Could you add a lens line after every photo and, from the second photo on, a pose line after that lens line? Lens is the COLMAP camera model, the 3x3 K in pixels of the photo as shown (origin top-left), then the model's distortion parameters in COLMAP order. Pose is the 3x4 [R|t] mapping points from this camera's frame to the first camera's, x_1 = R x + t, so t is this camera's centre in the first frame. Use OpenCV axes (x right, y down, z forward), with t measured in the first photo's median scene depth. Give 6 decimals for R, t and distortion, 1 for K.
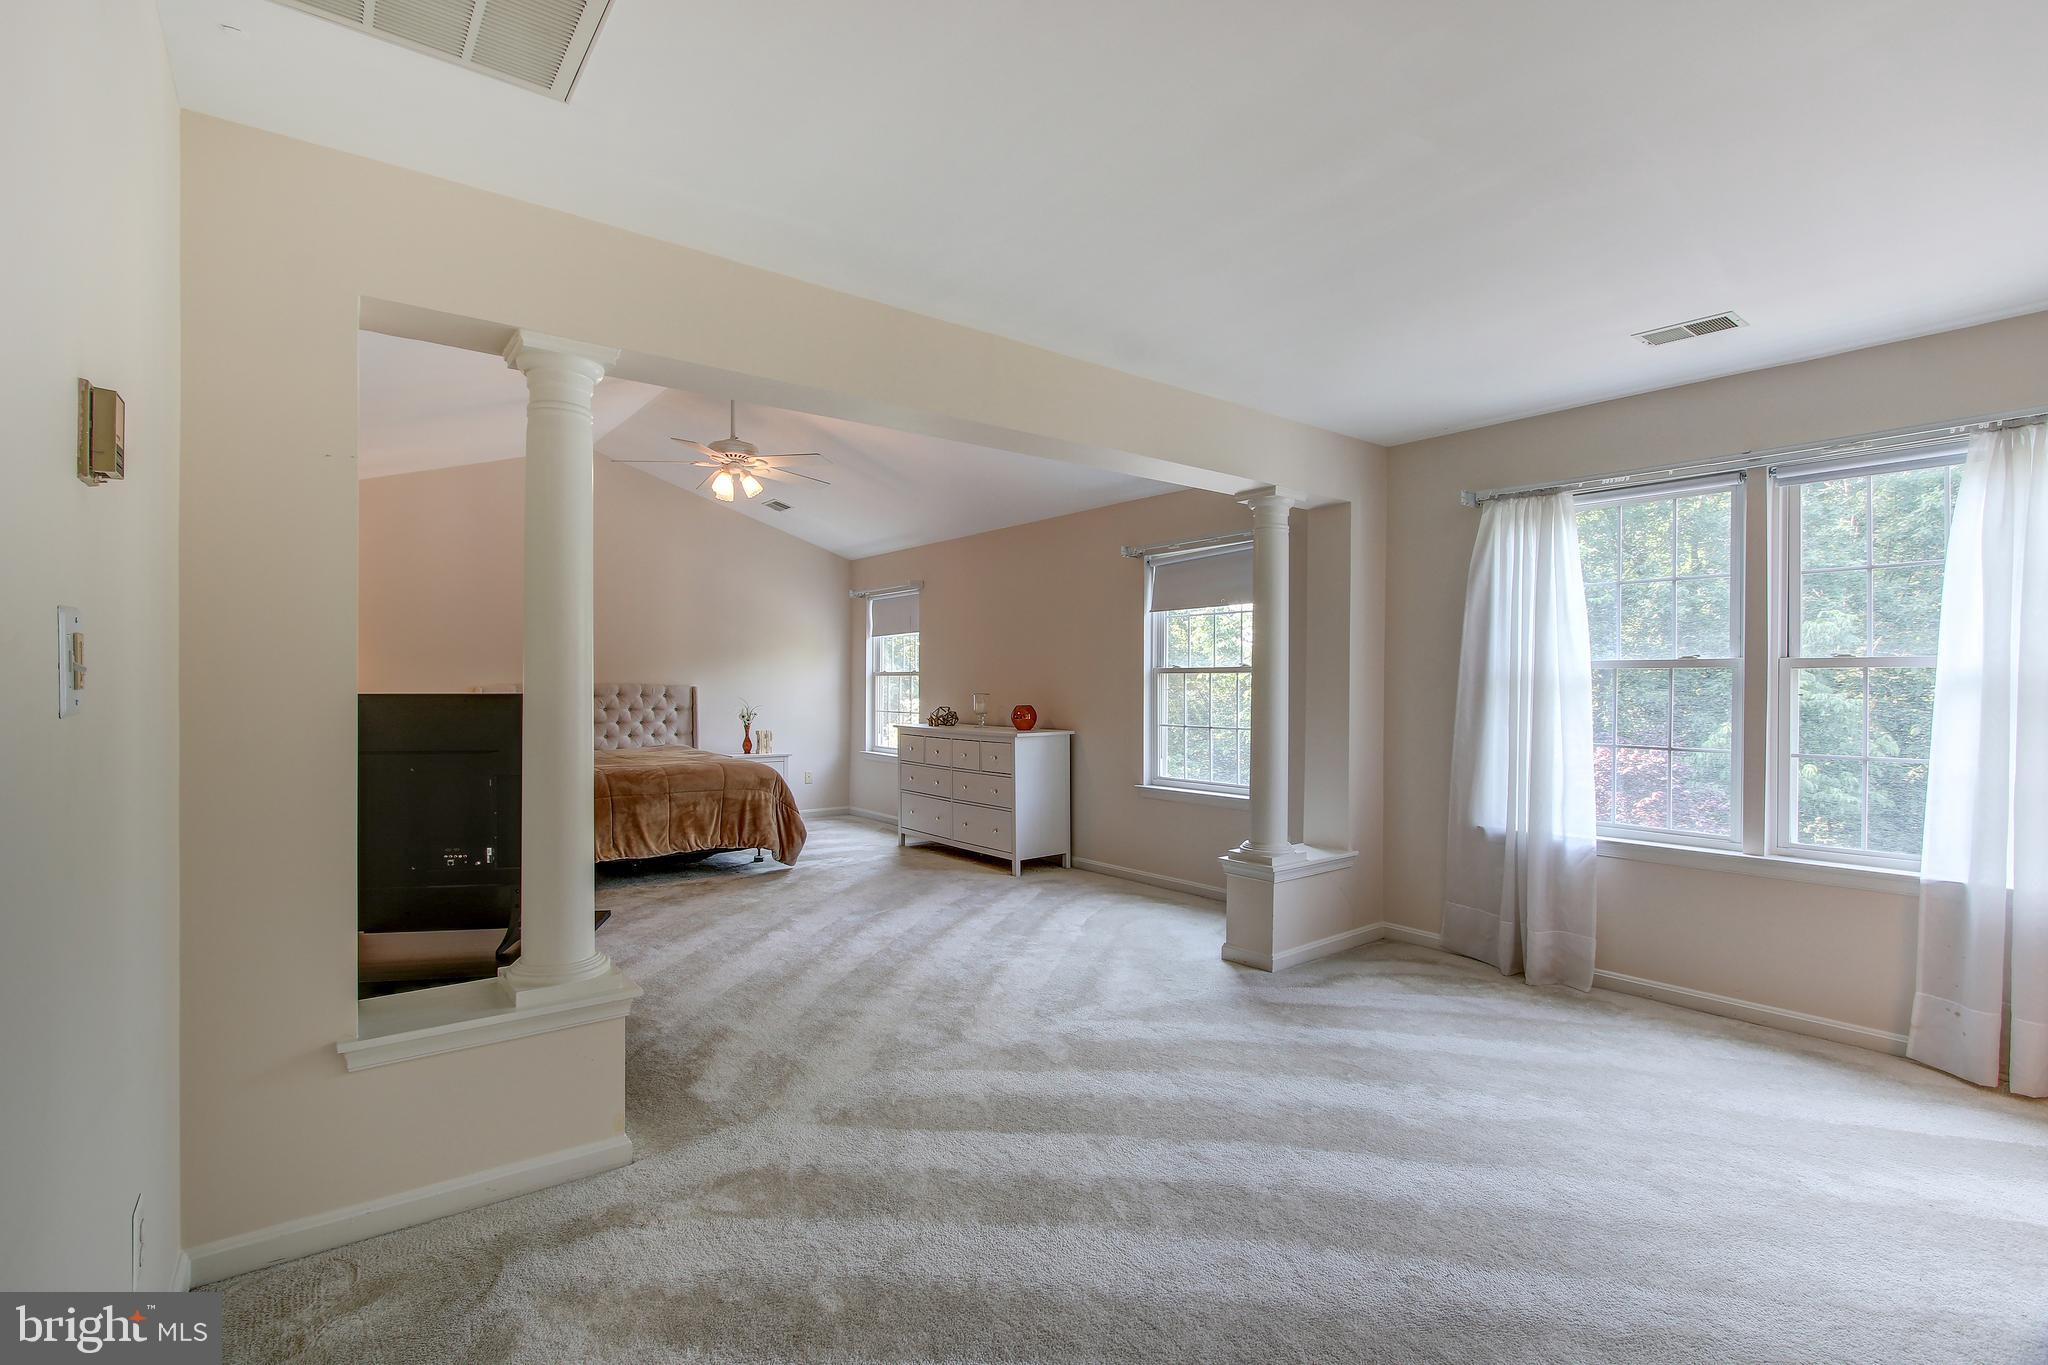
lens RADIAL K [[946.7, 0, 1026.5], [0, 946.7, 692.4], [0, 0, 1]] dist [-0.014430, 0.000324]
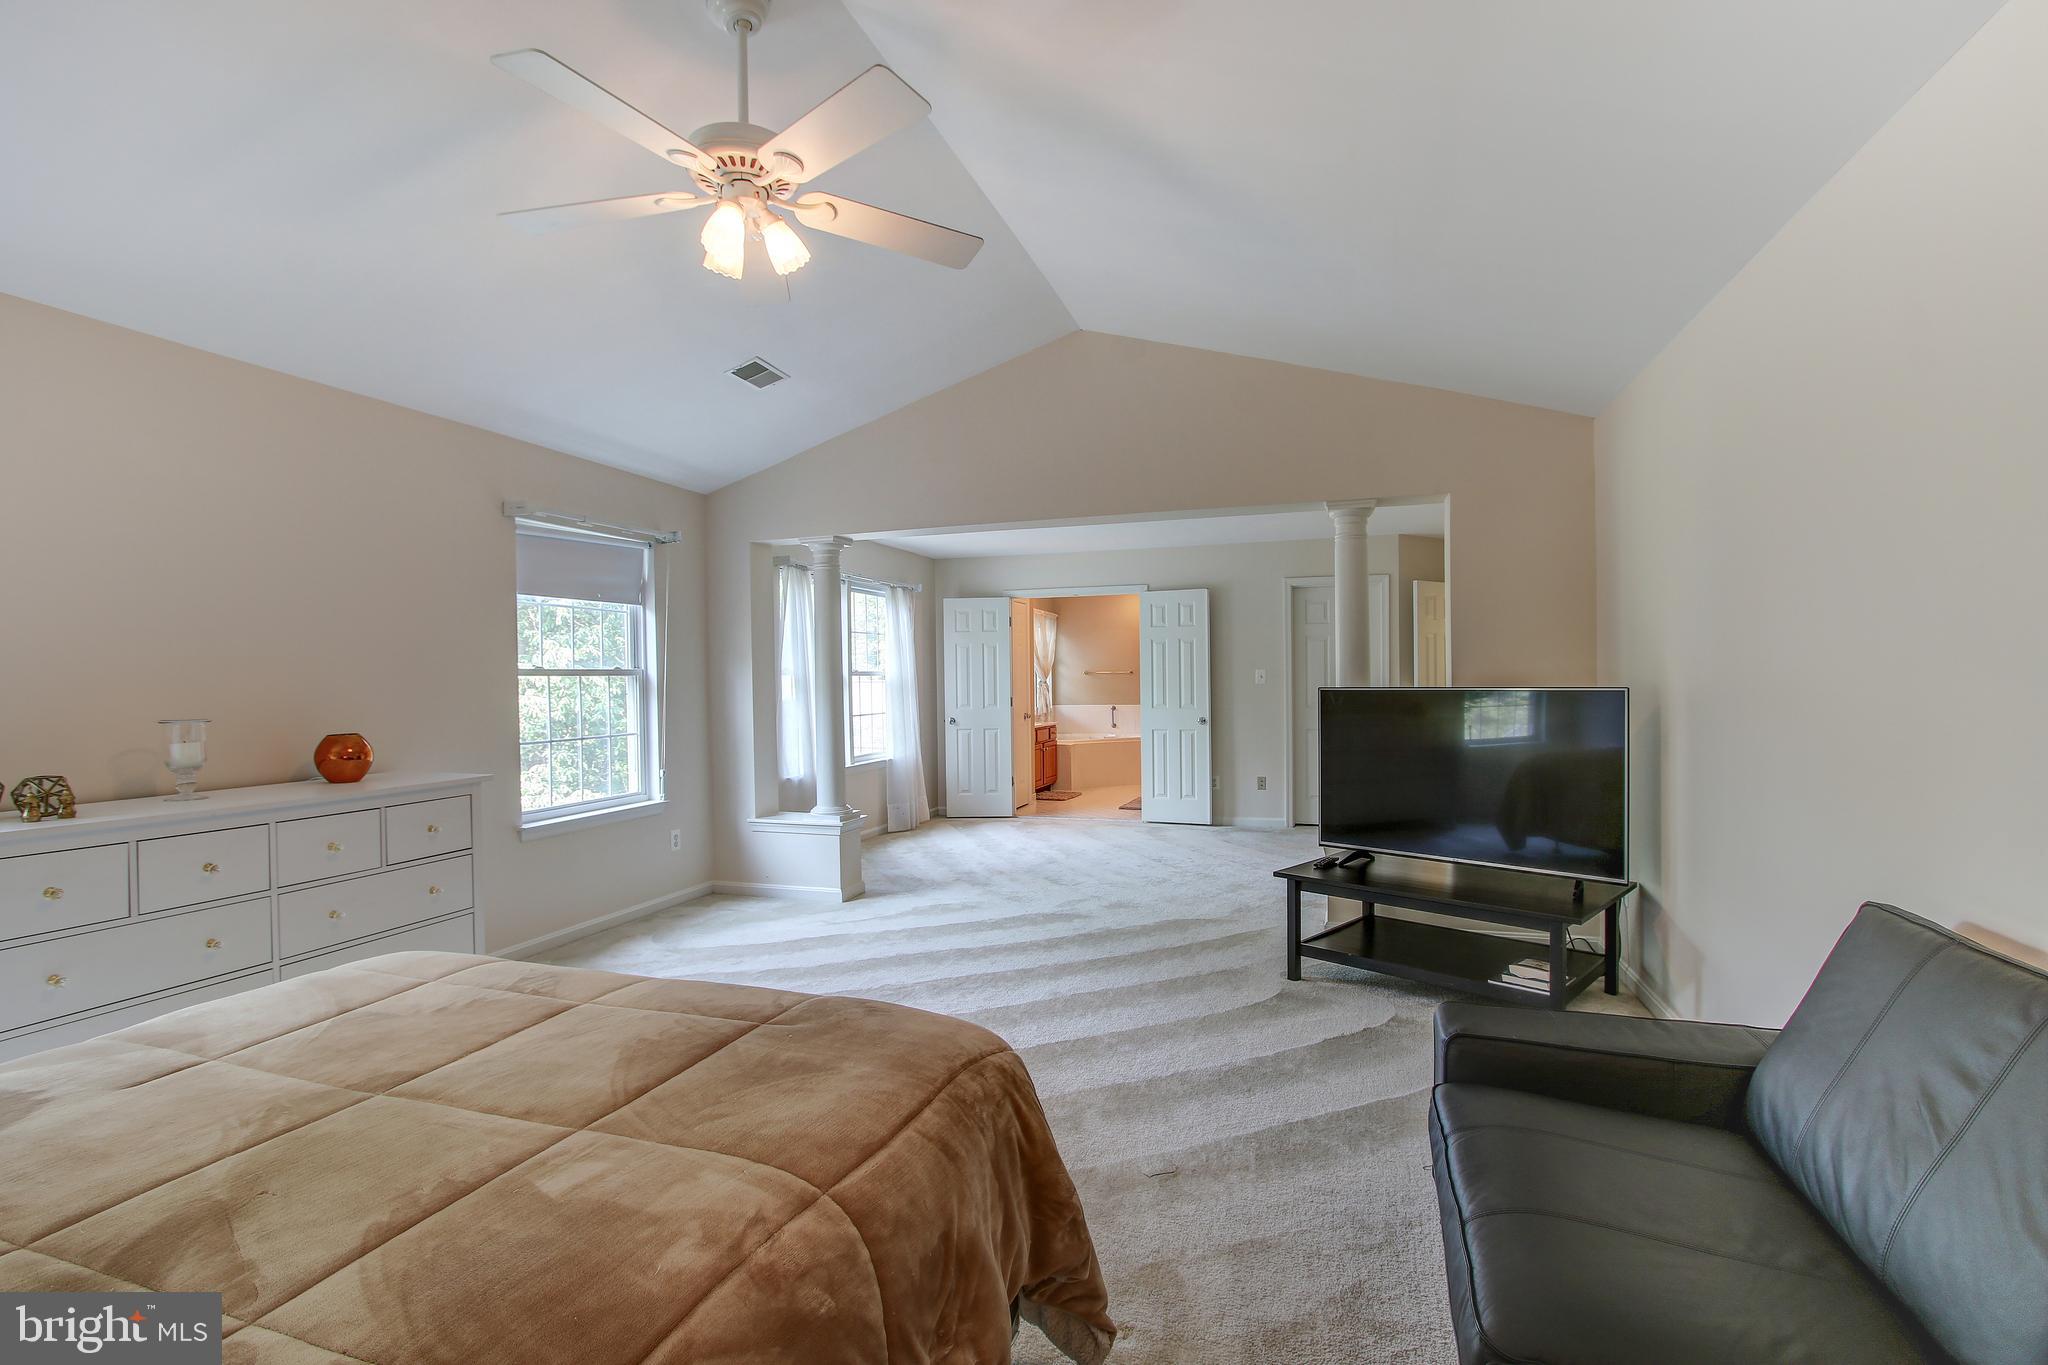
lens RADIAL K [[946.7, 0, 1026.5], [0, 946.7, 692.4], [0, 0, 1]] dist [-0.014430, 0.000324]
pose [[-0.560420, -0.006670, 0.828182, -0.660556], [0.025166, 0.999369, 0.025078, -0.013631], [-0.827826, 0.034896, -0.559898, 0.995186]]
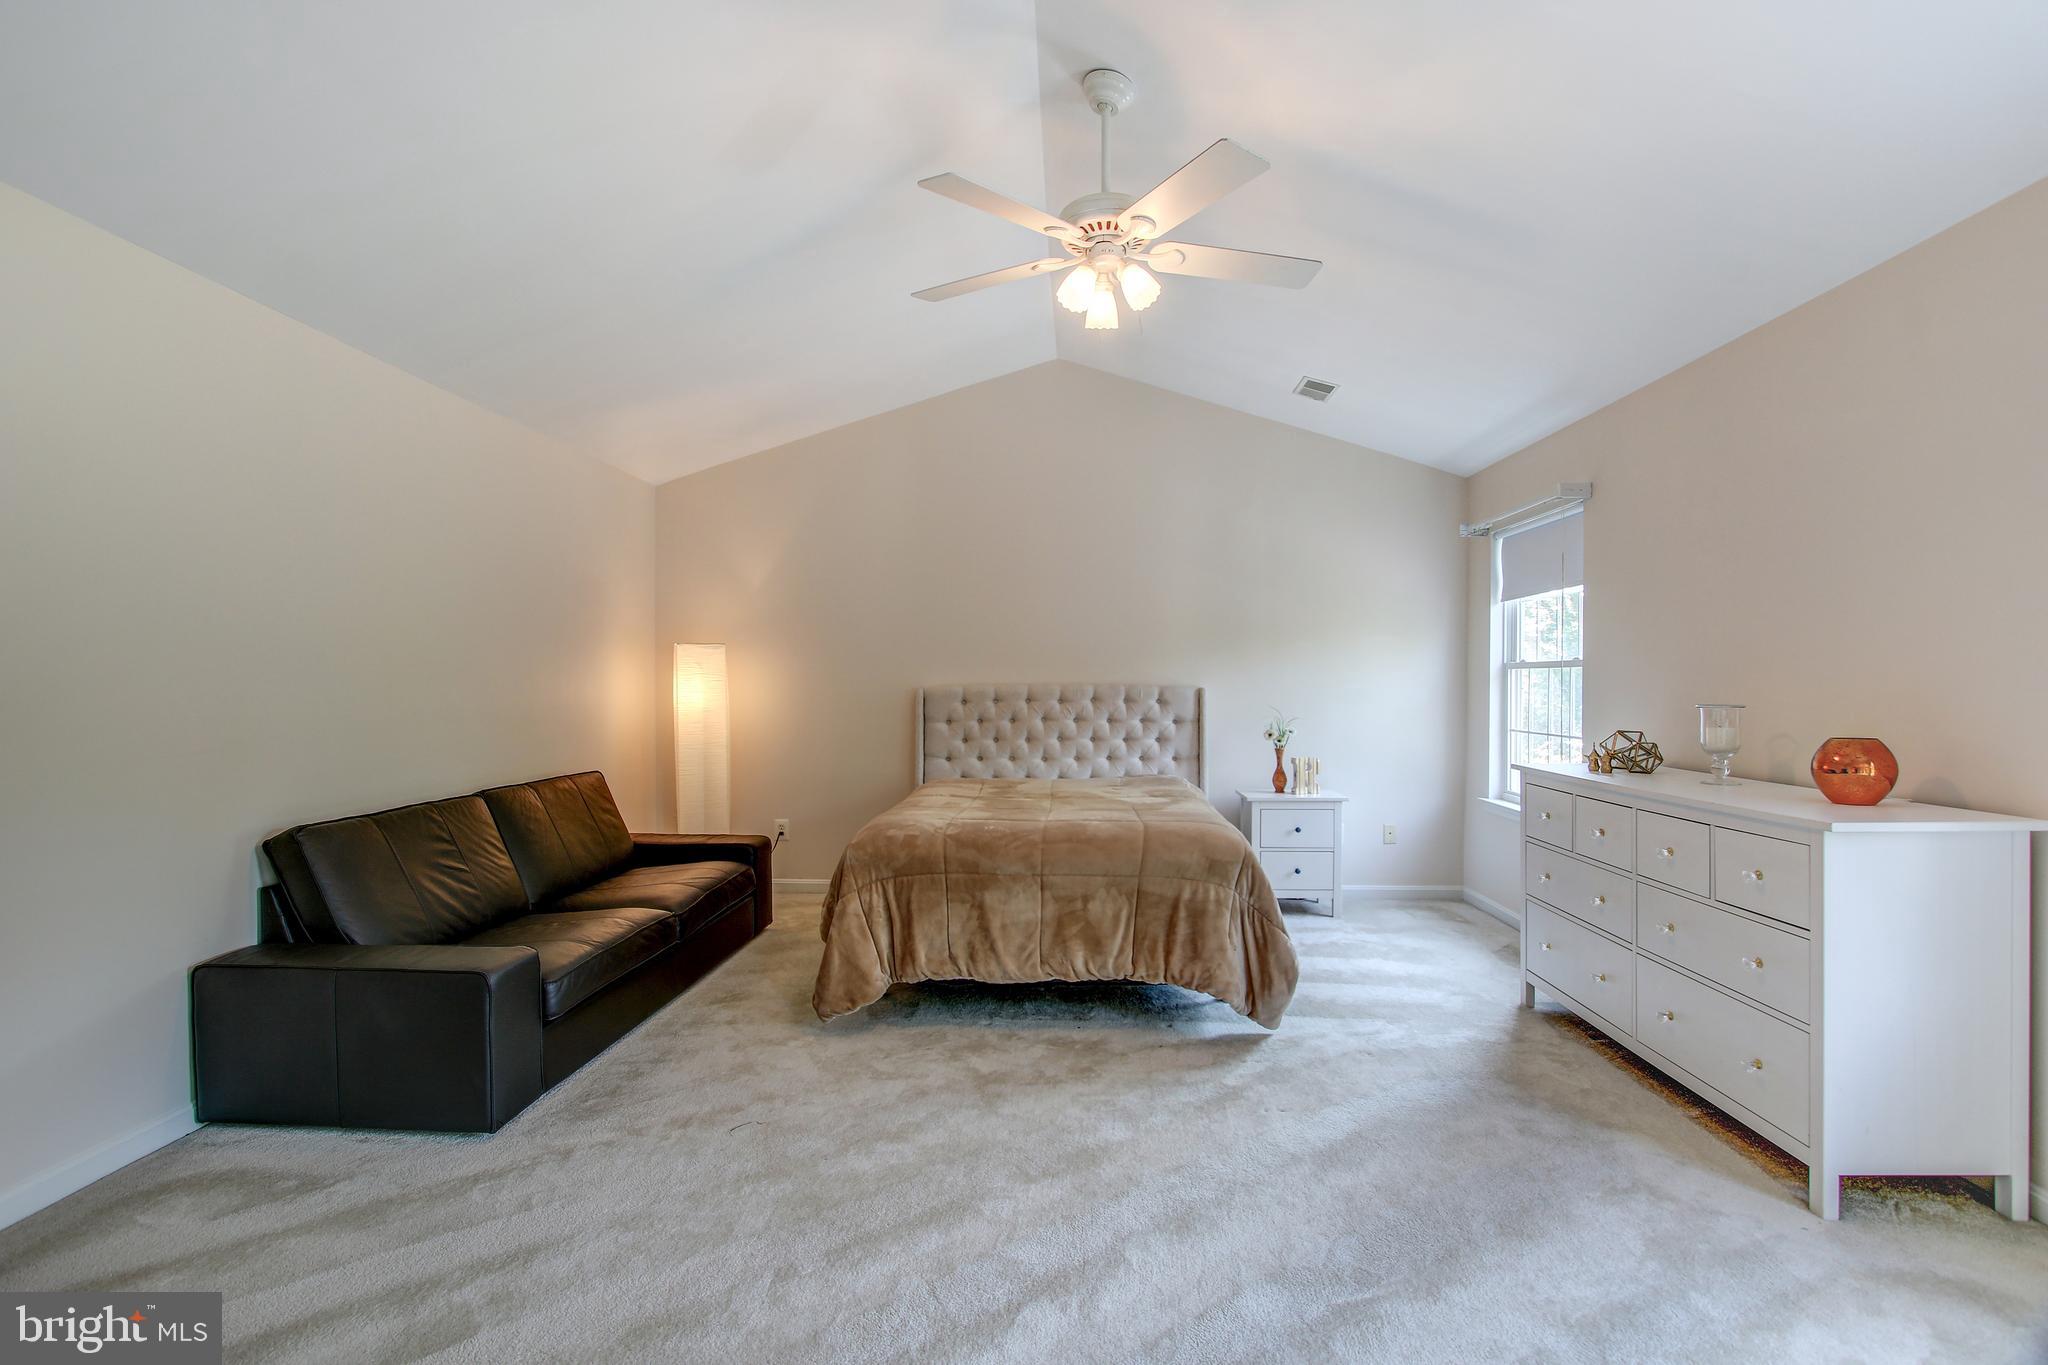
lens RADIAL K [[946.7, 0, 1026.5], [0, 946.7, 692.4], [0, 0, 1]] dist [-0.014430, 0.000324]
pose [[0.758309, 0.003011, -0.651888, -0.010041], [-0.002738, 0.999995, 0.001435, -0.004532], [0.651889, 0.000696, 0.758314, 0.514257]]
